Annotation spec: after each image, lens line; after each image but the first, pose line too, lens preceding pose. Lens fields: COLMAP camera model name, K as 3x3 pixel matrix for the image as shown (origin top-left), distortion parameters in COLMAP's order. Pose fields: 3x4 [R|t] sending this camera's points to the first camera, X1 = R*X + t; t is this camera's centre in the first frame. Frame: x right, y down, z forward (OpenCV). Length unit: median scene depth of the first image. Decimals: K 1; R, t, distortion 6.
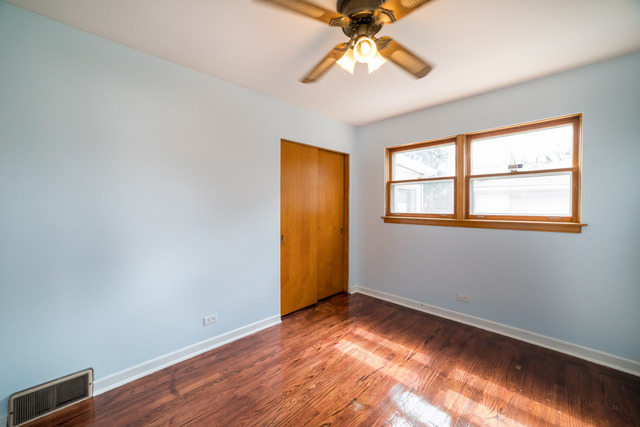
lens RADIAL K [[254.6, 0, 315.7], [0, 254.6, 212.2], [0, 0, 1]] dist [-0.001816, 0.000151]
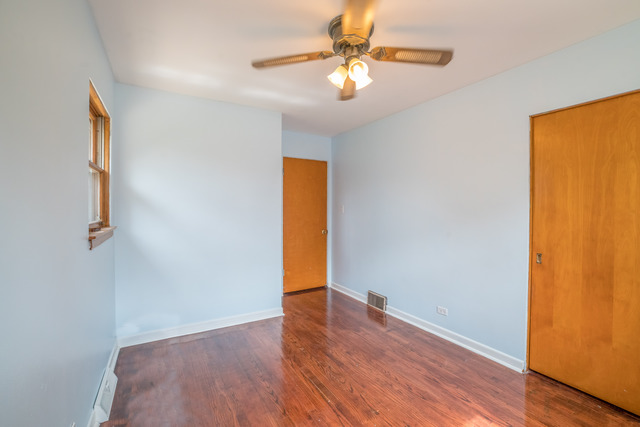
lens RADIAL K [[254.6, 0, 315.7], [0, 254.6, 212.2], [0, 0, 1]] dist [-0.001816, 0.000151]
pose [[-0.214124, 0.012392, -0.976728, 0.795186], [-0.021376, 0.999621, 0.017369, -0.022862], [0.976573, 0.024598, -0.213778, 0.674794]]
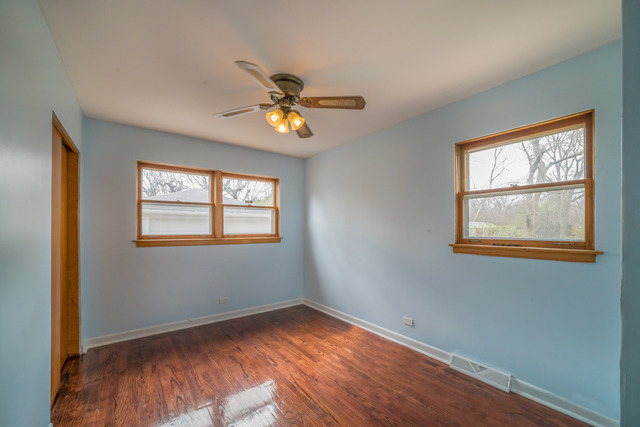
lens RADIAL K [[268.4, 0, 320.0], [0, 268.4, 227.9], [0, 0, 1]] dist [-0.000038, 0.000152]
pose [[0.119658, -0.000782, 0.992815, -0.763213], [0.020535, 0.999788, -0.001687, -0.013107], [-0.992603, 0.020589, 0.119648, 0.393524]]
